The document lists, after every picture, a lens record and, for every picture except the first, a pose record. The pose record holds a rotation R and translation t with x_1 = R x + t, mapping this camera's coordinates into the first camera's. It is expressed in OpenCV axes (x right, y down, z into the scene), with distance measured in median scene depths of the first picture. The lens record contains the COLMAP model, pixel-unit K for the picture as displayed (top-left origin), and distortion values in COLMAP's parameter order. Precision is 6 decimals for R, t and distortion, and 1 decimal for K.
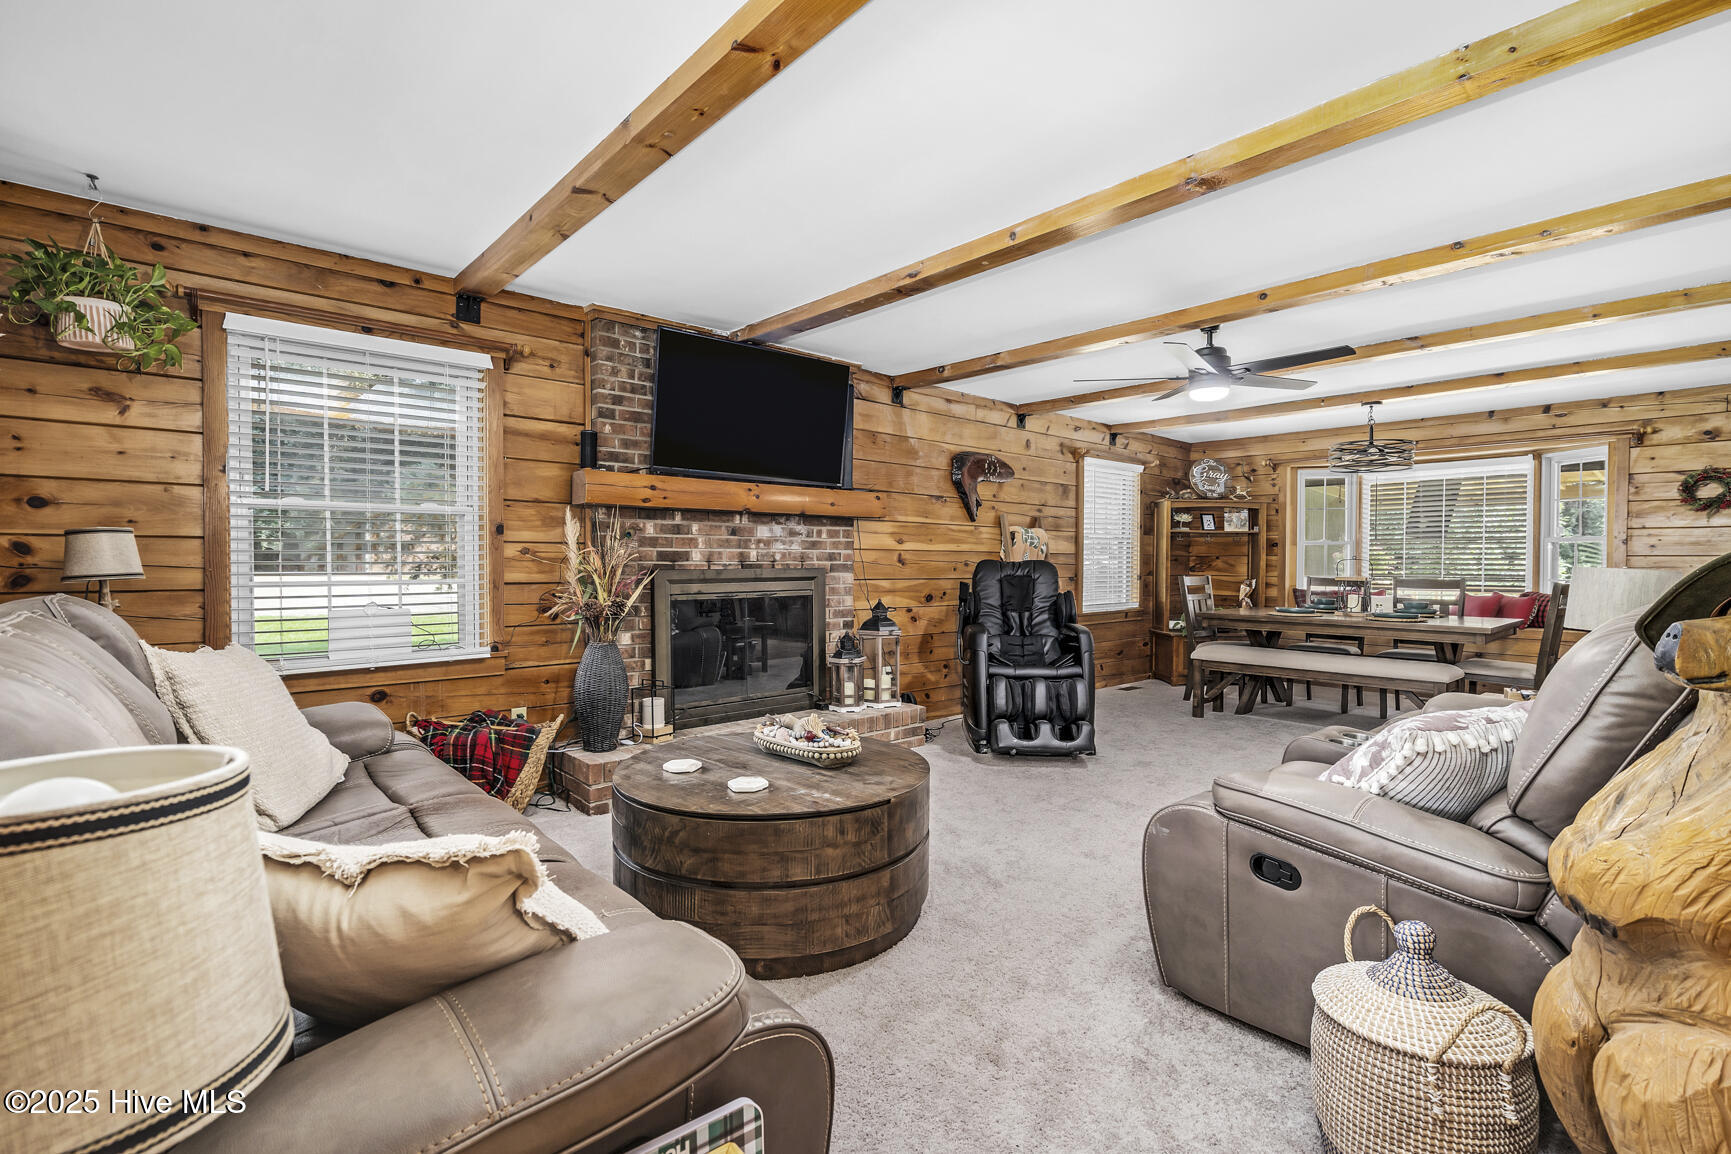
lens RADIAL K [[754.2, 0, 873.7], [0, 754.2, 570.4], [0, 0, 1]] dist [-0.001969, -0.000211]
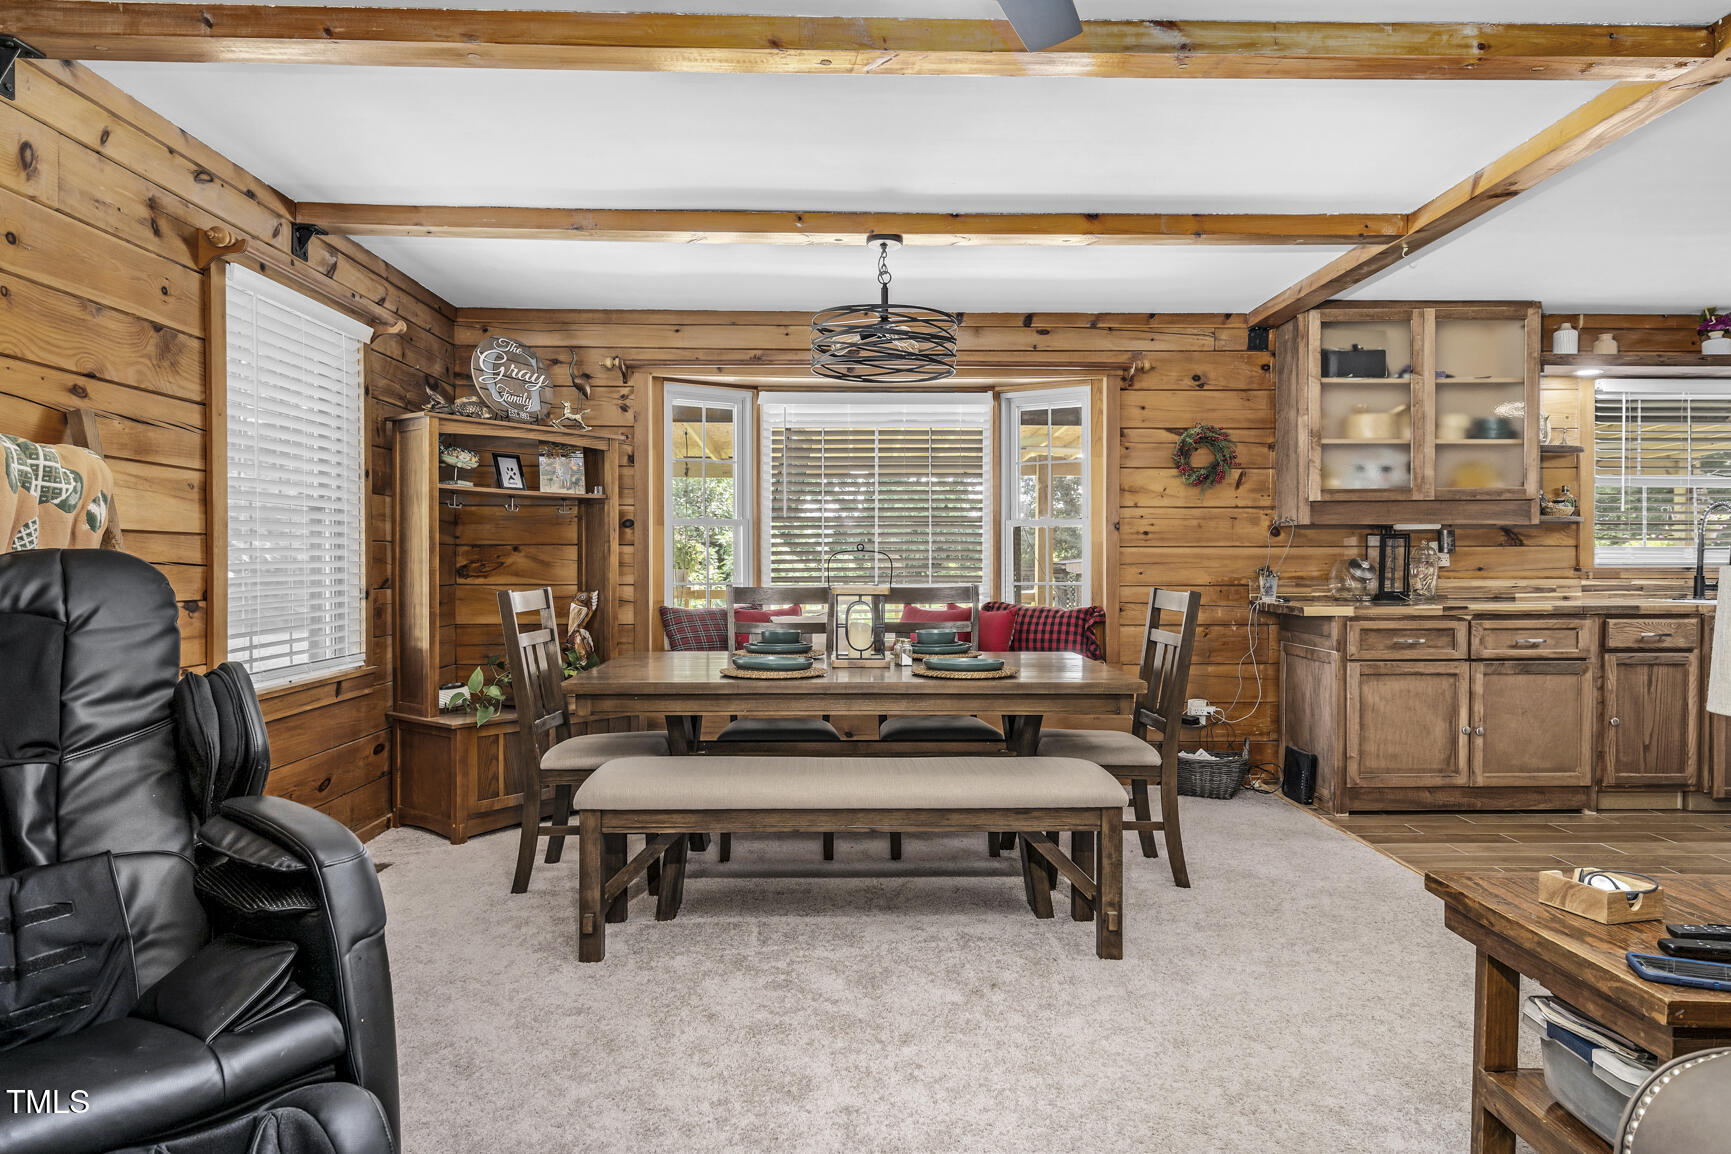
lens RADIAL K [[1064.5, 0, 868.4], [0, 1064.5, 577.4], [0, 0, 1]] dist [0.007014, -0.001098]
pose [[0.646180, -0.014201, 0.763053, 0.081916], [0.009607, 0.999899, 0.010473, -0.003544], [-0.763125, 0.000563, 0.646251, 0.409617]]
